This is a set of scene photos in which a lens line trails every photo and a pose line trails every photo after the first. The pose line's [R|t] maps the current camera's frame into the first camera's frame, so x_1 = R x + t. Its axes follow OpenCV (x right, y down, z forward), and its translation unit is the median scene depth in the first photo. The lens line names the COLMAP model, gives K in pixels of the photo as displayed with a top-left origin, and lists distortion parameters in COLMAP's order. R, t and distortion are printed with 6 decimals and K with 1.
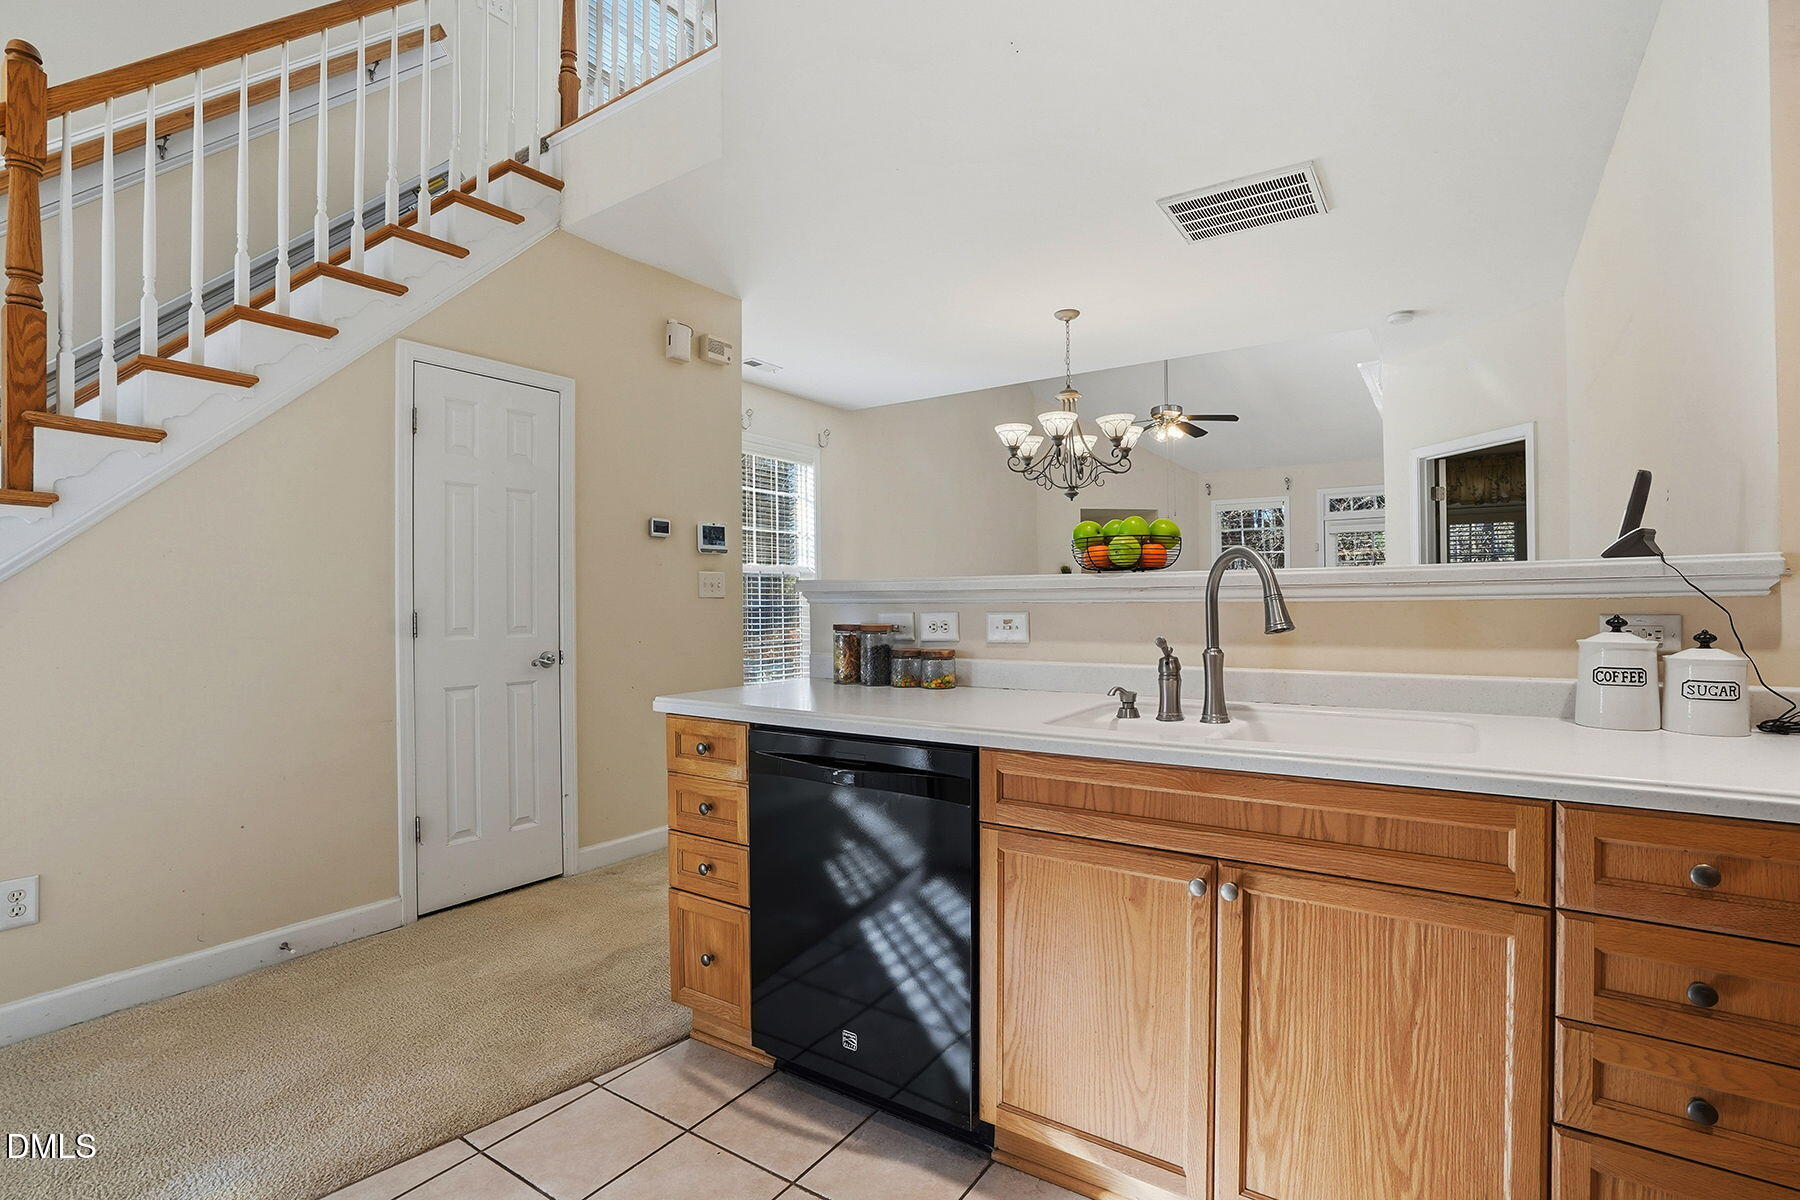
lens RADIAL K [[860.1, 0, 900.0], [0, 860.1, 600.0], [0, 0, 1]] dist [-0.069396, 0.024225]
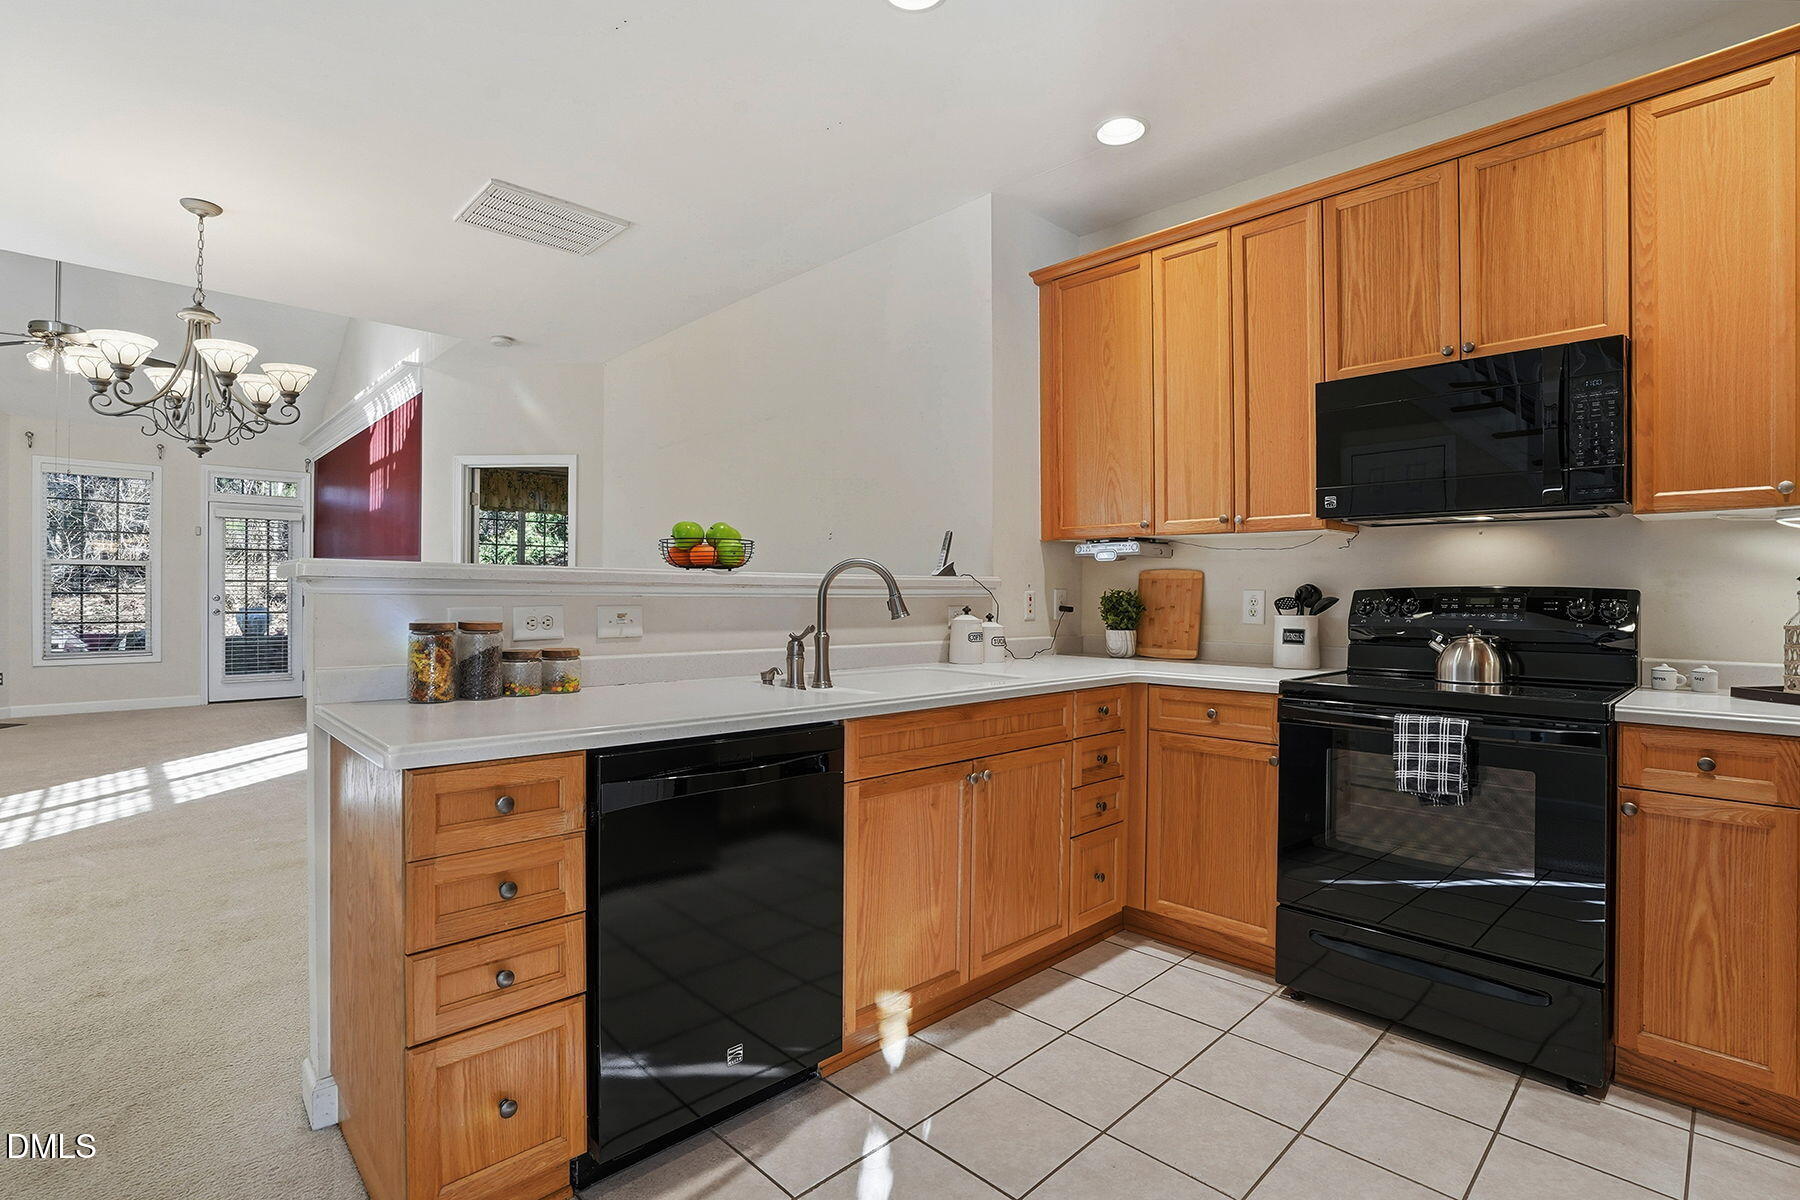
lens RADIAL K [[860.1, 0, 900.0], [0, 860.1, 600.0], [0, 0, 1]] dist [-0.069396, 0.024225]
pose [[0.190253, 0.004707, 0.981724, -0.816451], [-0.010295, 0.999943, -0.002799, 0.008011], [-0.981681, -0.009575, 0.190291, 0.546172]]
